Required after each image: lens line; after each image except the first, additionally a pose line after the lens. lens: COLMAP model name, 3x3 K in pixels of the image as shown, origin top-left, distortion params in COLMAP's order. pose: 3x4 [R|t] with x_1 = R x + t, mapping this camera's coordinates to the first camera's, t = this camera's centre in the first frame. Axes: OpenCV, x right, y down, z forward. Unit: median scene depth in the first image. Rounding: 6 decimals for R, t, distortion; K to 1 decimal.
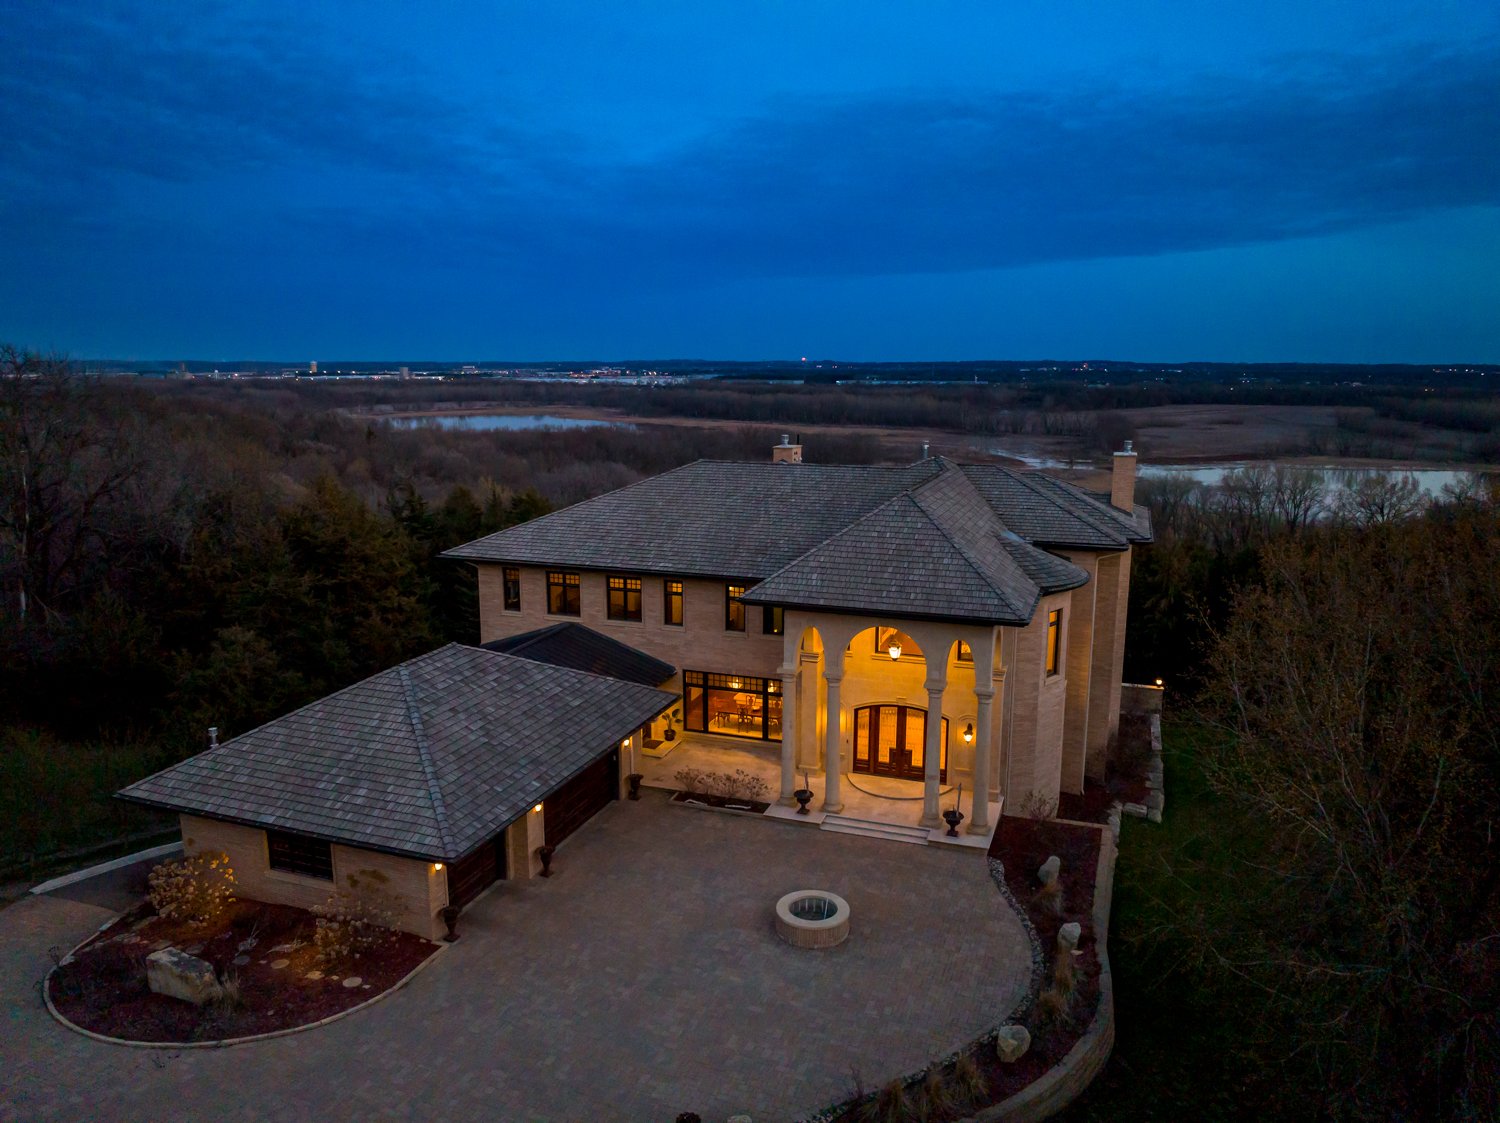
lens RADIAL K [[1070.2, 0, 753.7], [0, 1070.2, 563.6], [0, 0, 1]] dist [-0.039271, 0.005361]
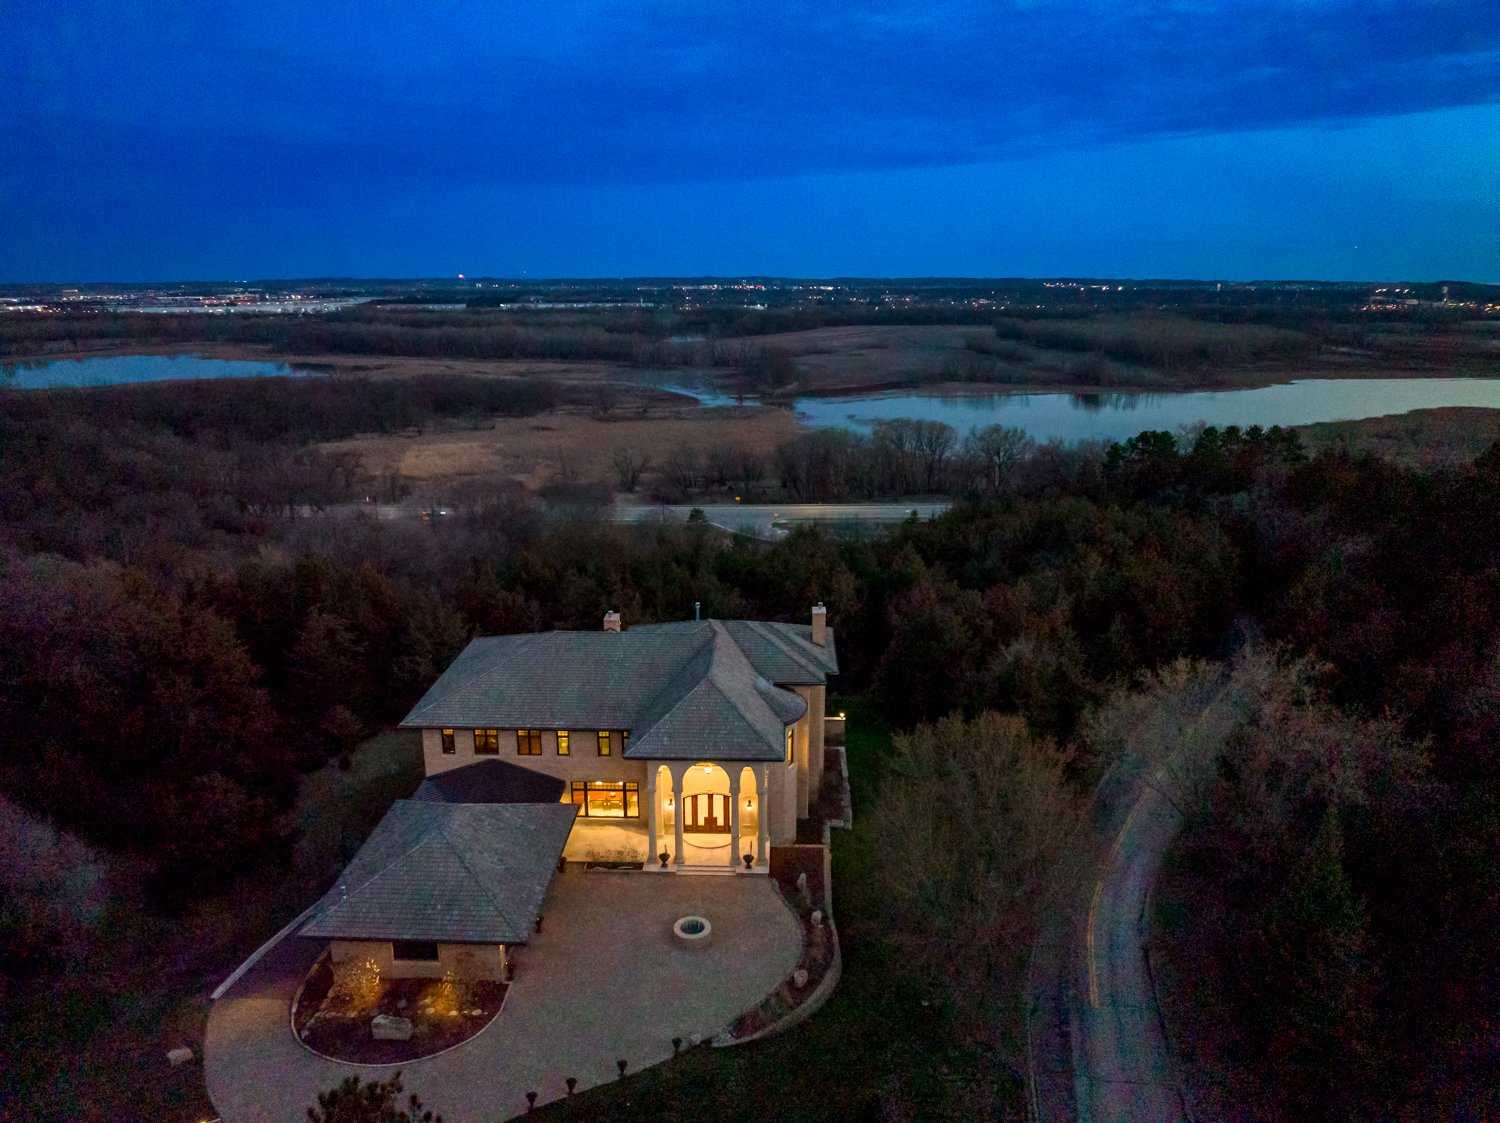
lens RADIAL K [[1070.2, 0, 765.9], [0, 1070.2, 572.4], [0, 0, 1]] dist [-0.039271, 0.005361]
pose [[0.949849, -0.083372, 0.301389, -0.267398], [0.056570, 0.993714, 0.096603, -0.384610], [-0.307548, -0.074708, 0.948595, -0.647104]]
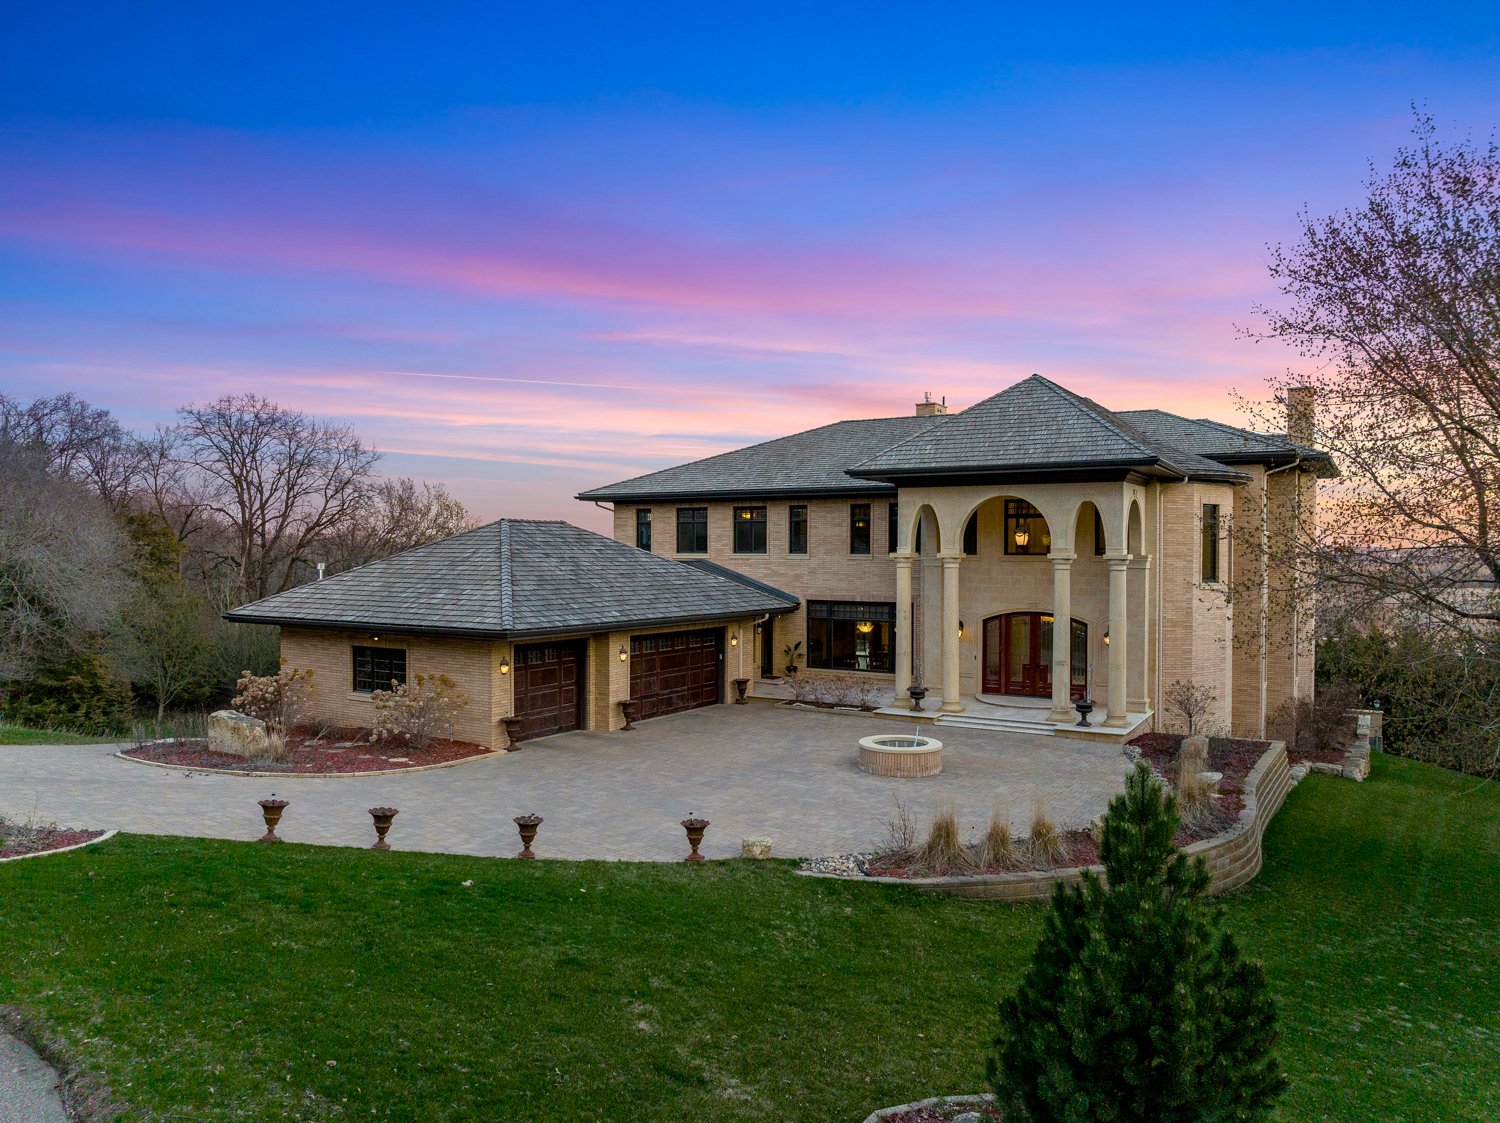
lens RADIAL K [[1070.2, 0, 749.9], [0, 1070.2, 559.6], [0, 0, 1]] dist [-0.039271, 0.005361]
pose [[0.978638, 0.002142, -0.205578, 0.087152], [-0.038709, 0.983981, -0.174018, 0.252262], [0.201913, 0.178259, 0.963045, 0.071139]]
